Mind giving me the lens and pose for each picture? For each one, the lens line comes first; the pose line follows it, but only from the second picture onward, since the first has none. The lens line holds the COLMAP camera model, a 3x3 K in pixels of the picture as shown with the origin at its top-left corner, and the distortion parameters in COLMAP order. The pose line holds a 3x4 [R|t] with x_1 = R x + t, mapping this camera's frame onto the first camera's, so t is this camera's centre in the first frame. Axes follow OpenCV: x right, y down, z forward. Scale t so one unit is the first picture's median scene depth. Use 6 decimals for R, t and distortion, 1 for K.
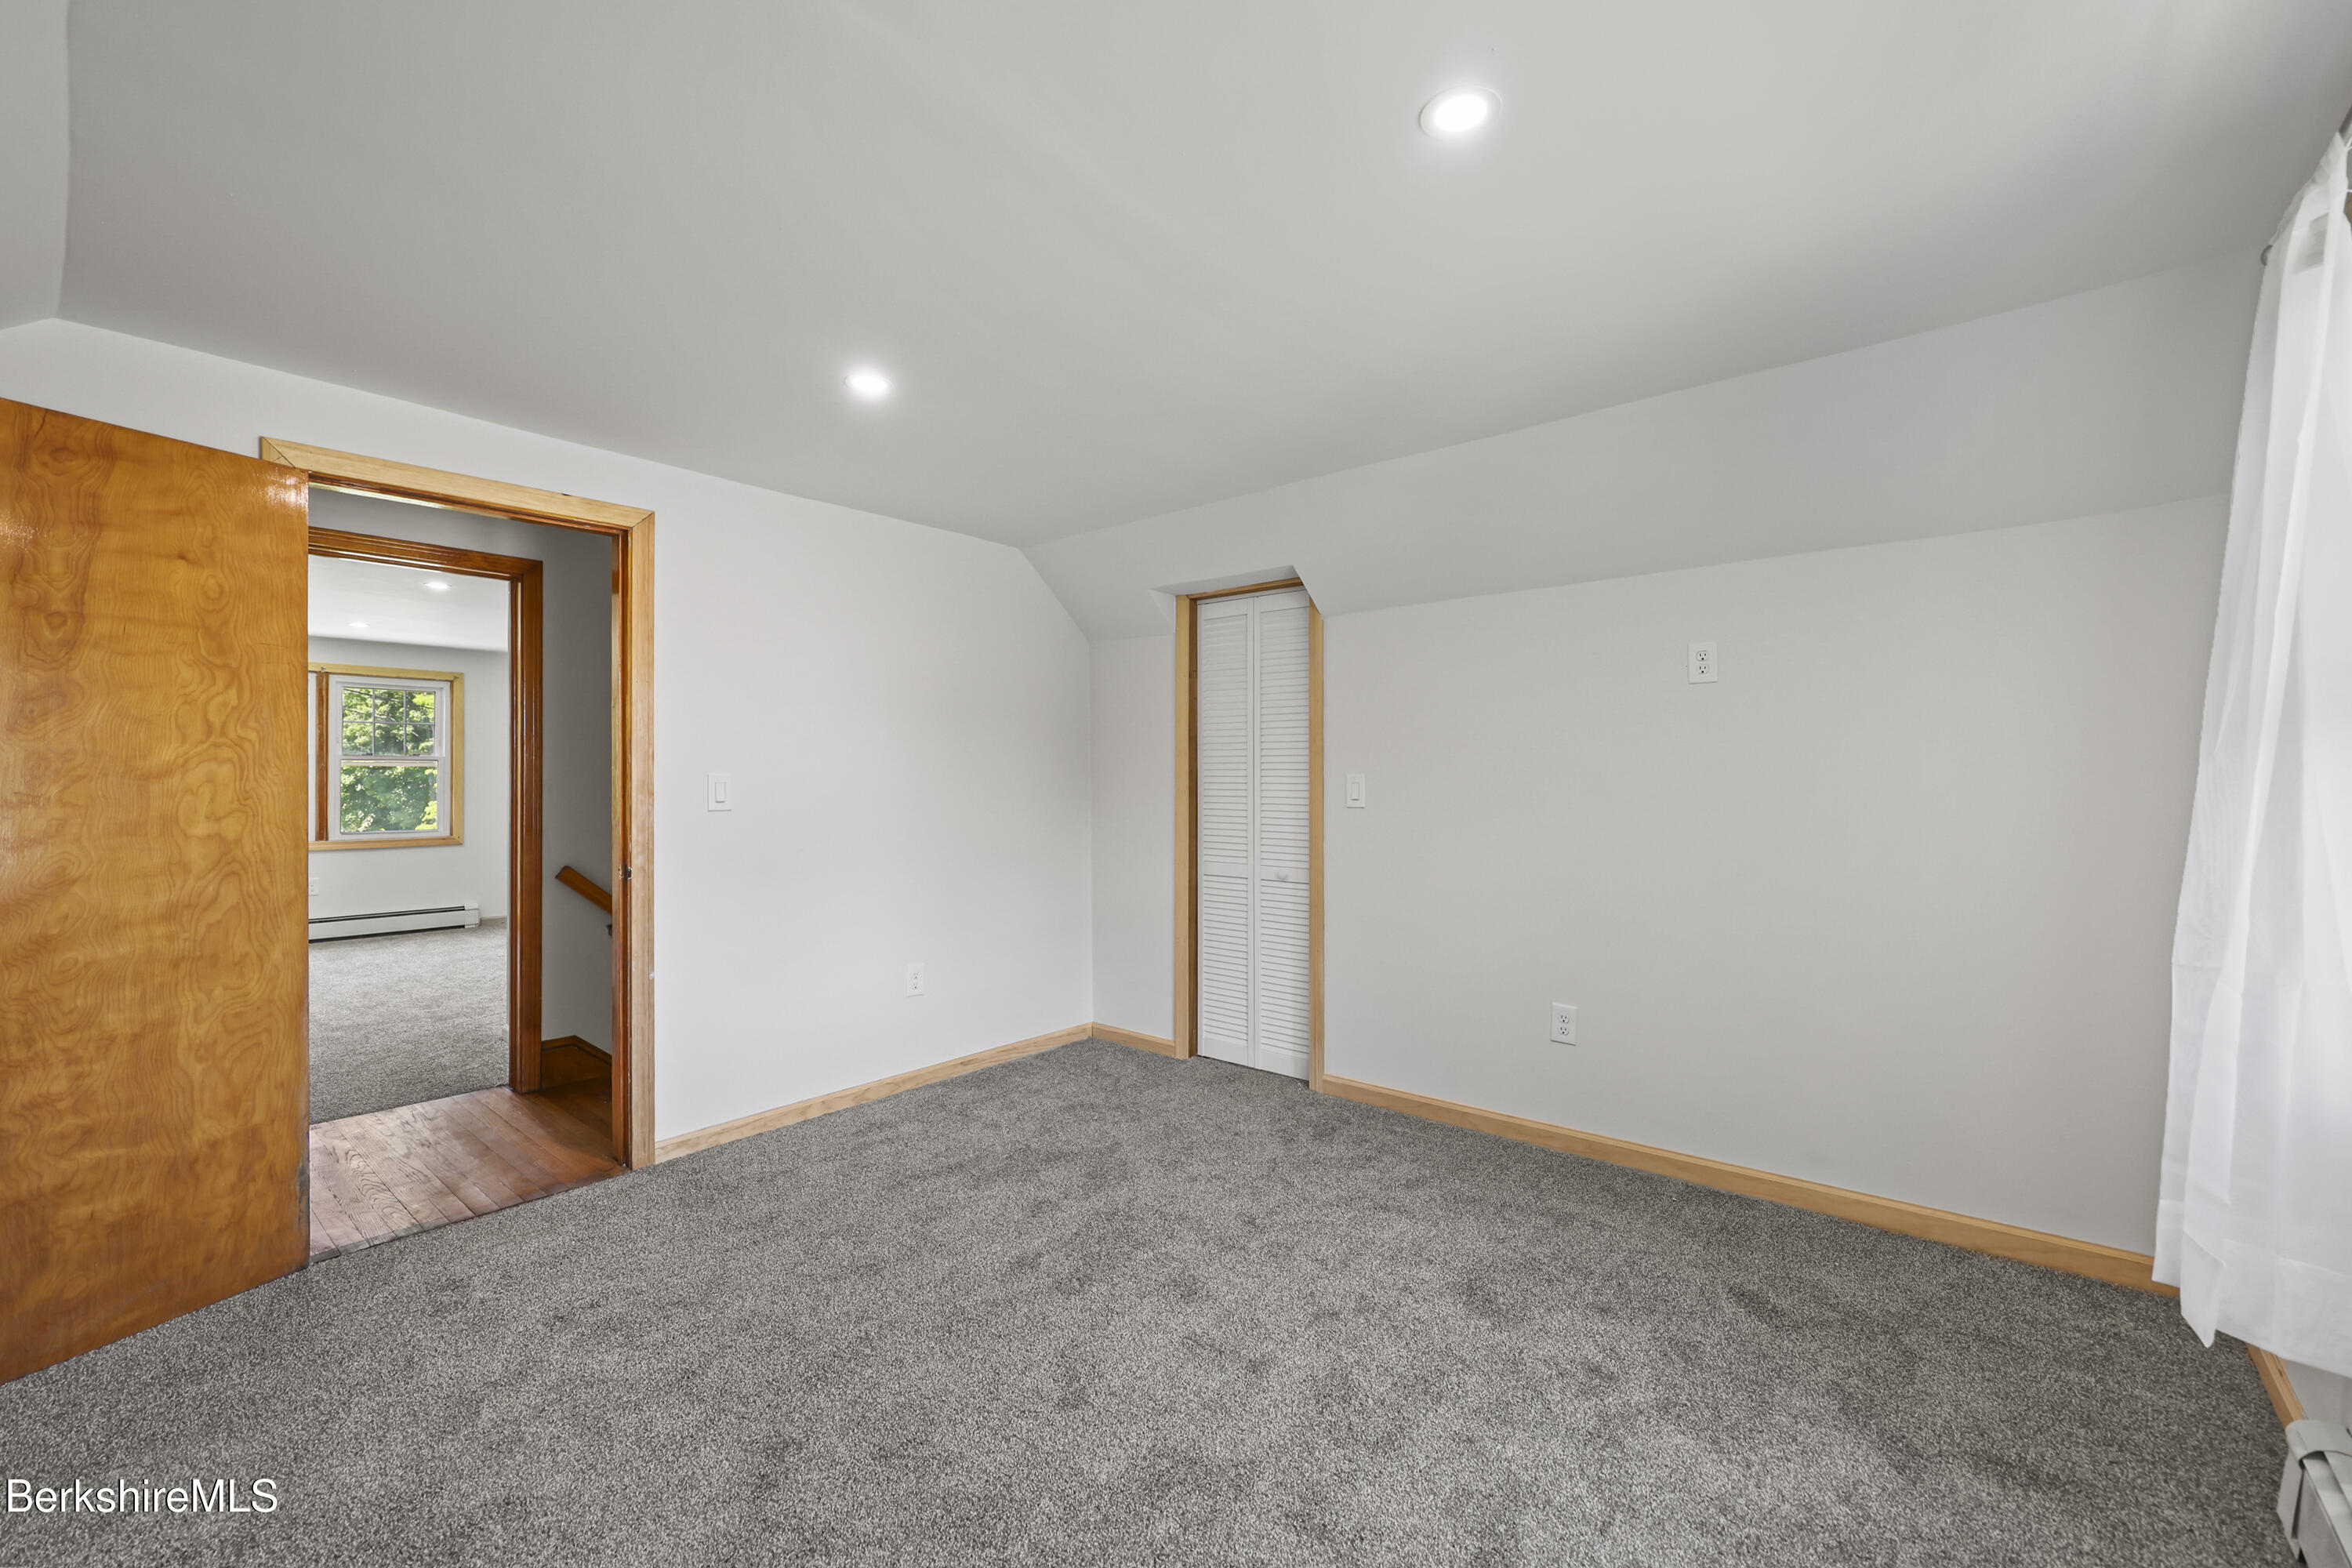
lens RADIAL K [[944.2, 0, 1182.9], [0, 944.2, 774.9], [0, 0, 1]] dist [-0.000013, -0.000124]
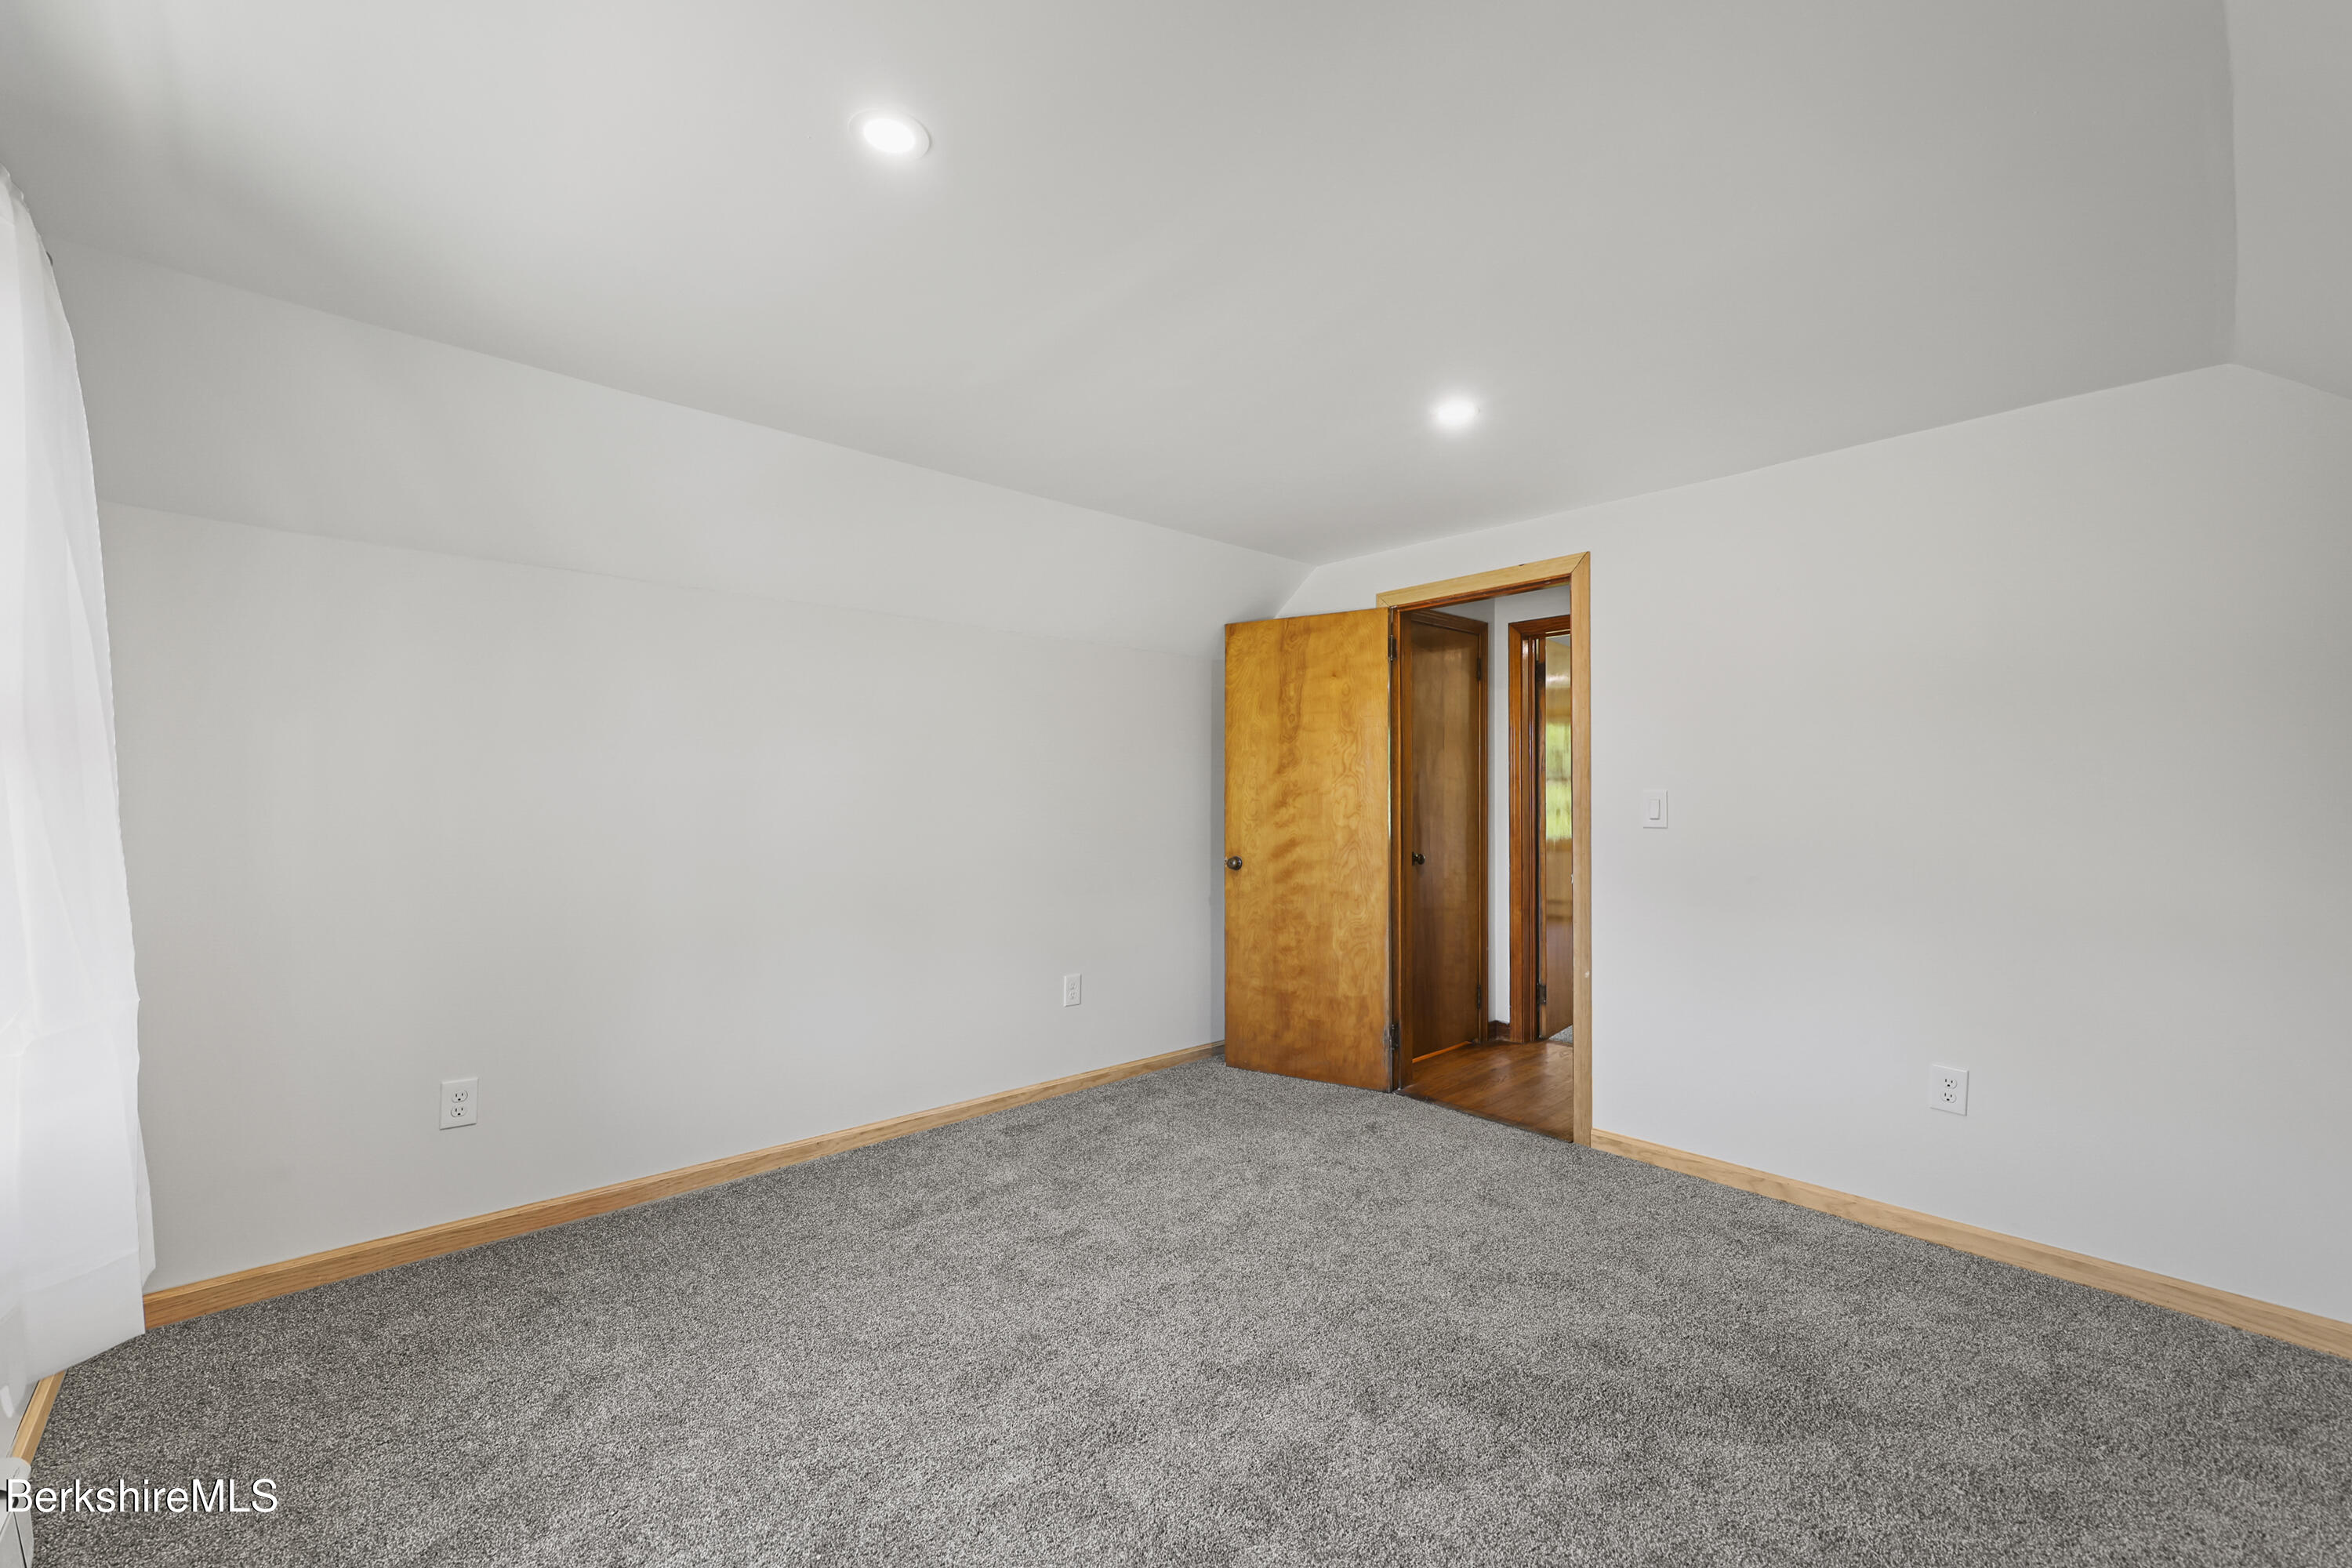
lens RADIAL K [[950.2, 0, 1175.8], [0, 950.2, 798.9], [0, 0, 1]] dist [-0.001597, -0.000349]
pose [[-0.137054, 0.002428, -0.990561, 0.799171], [0.002572, 0.999994, 0.002095, 0.007051], [0.990560, -0.002260, -0.137060, 0.910124]]
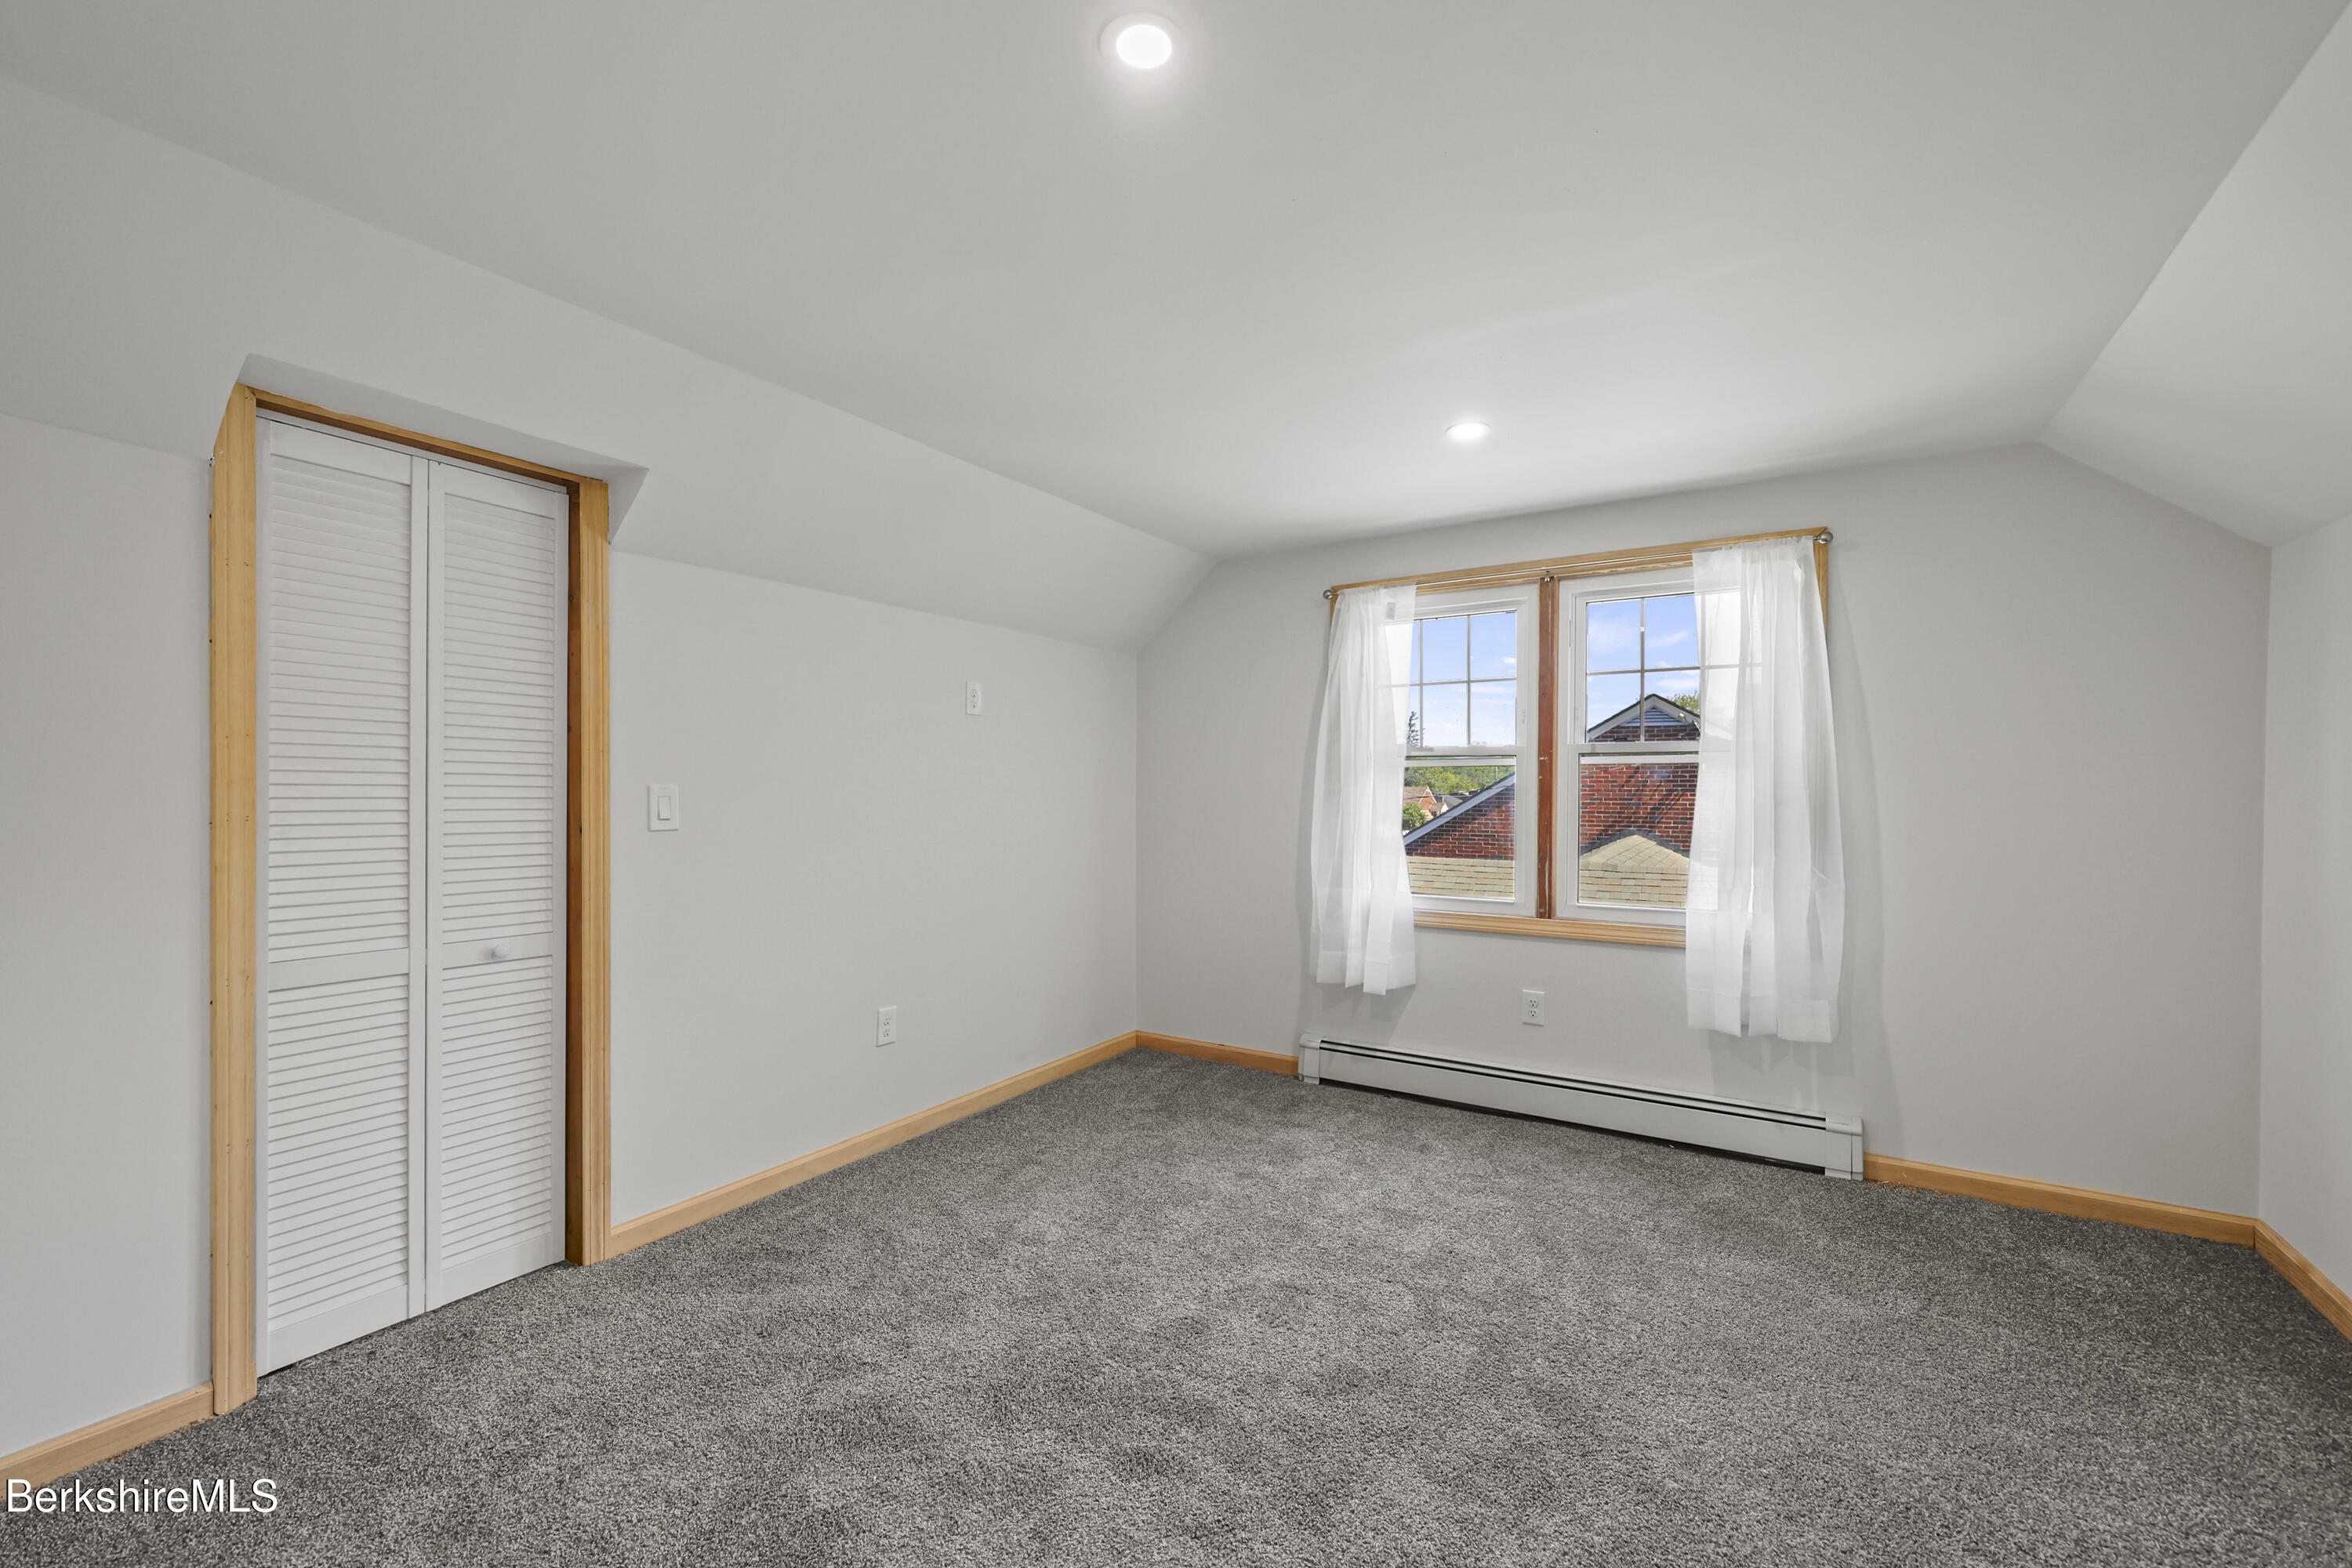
lens RADIAL K [[950.2, 0, 1175.8], [0, 950.2, 798.9], [0, 0, 1]] dist [-0.001597, -0.000349]
pose [[-0.130279, -0.005949, 0.991460, -0.932259], [-0.012757, 0.999909, 0.004323, 0.005408], [-0.991395, -0.012085, -0.130343, 1.129857]]
